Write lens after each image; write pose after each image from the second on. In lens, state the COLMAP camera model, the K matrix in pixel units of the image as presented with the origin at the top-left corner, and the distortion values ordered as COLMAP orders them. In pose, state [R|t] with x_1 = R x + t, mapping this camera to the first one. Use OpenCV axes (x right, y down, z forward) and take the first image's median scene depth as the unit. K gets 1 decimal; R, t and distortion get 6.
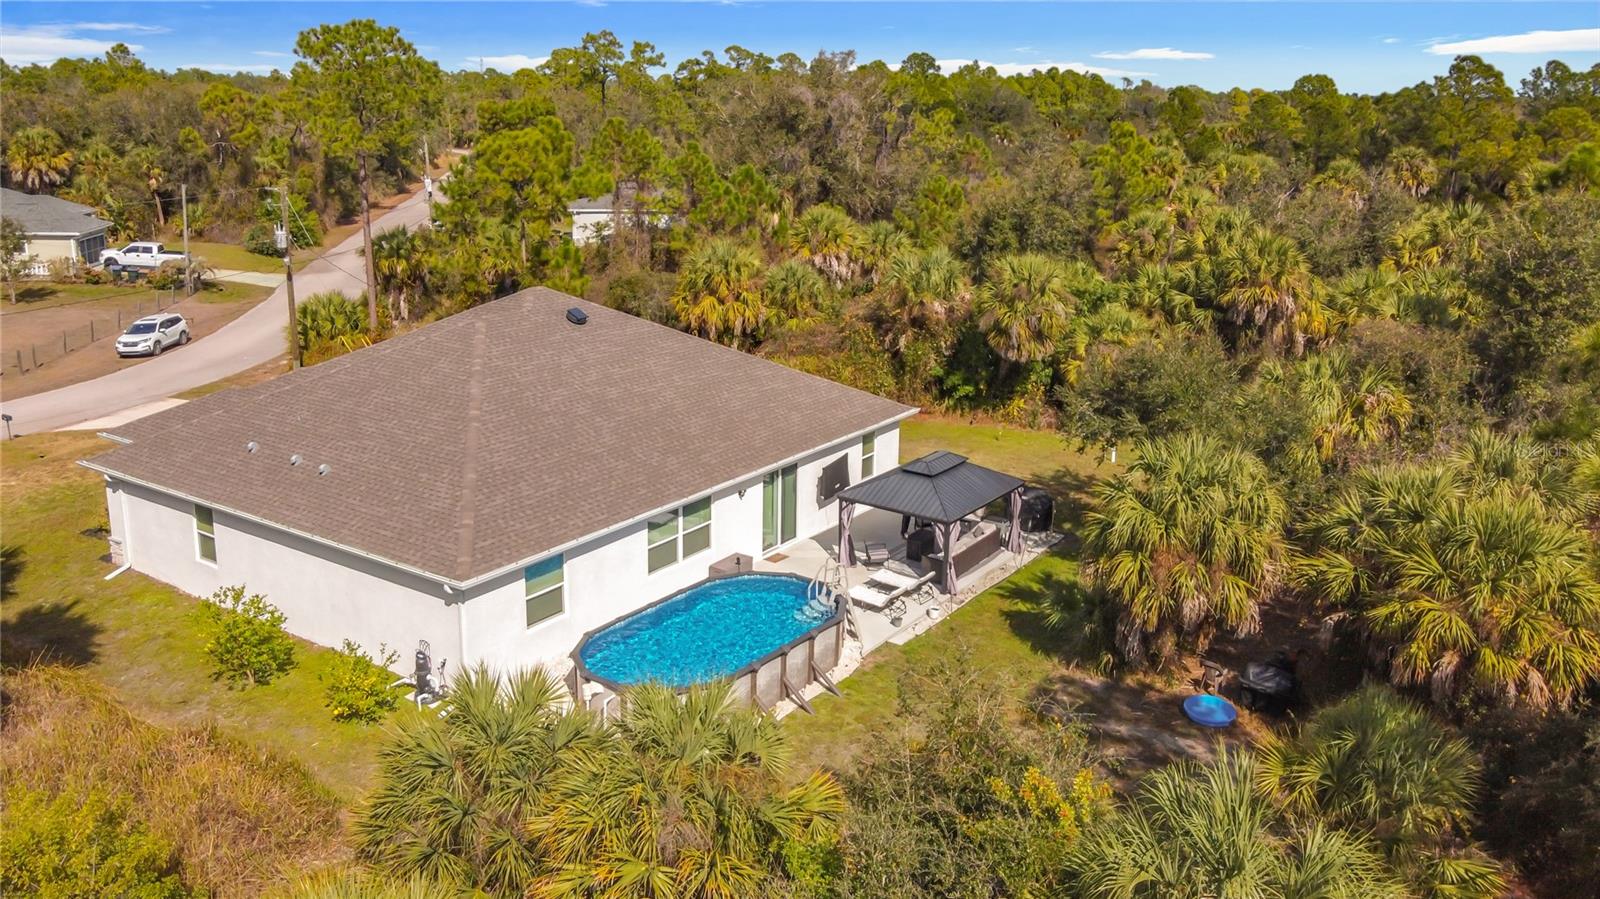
lens RADIAL K [[1294.1, 0, 800.0], [0, 1294.1, 449.5], [0, 0, 1]] dist [-0.007115, 0.015334]
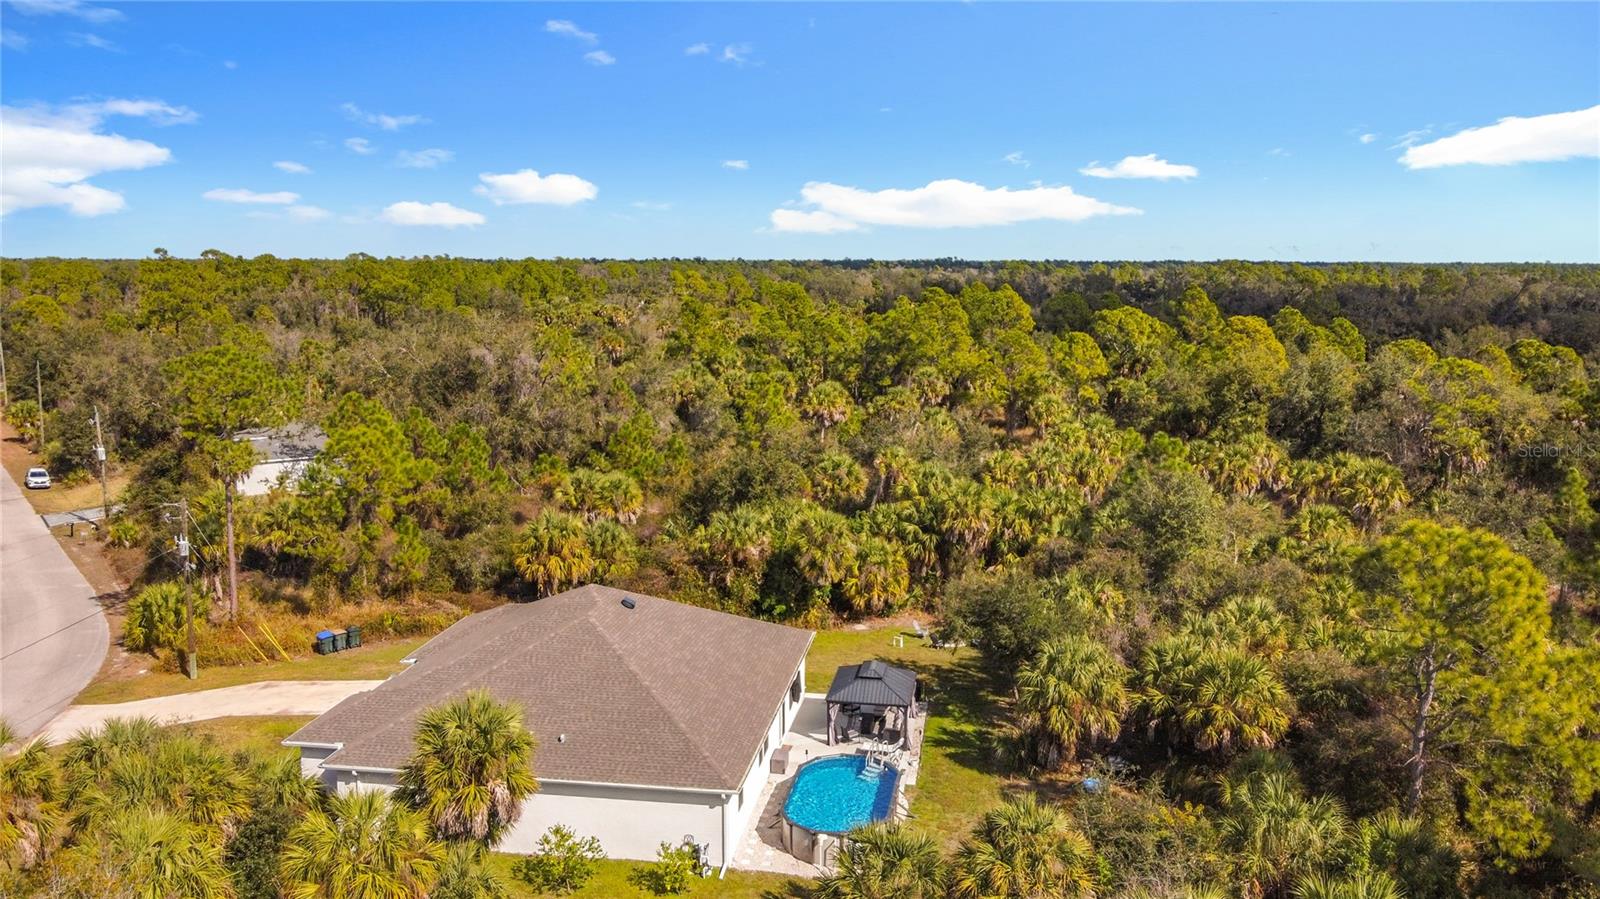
lens RADIAL K [[1294.1, 0, 800.0], [0, 1294.1, 449.5], [0, 0, 1]] dist [-0.007115, 0.015334]
pose [[0.907701, -0.077848, 0.412333, -0.440661], [0.129094, 0.986790, -0.097880, -0.080212], [-0.399266, 0.142075, 0.905760, -0.311753]]
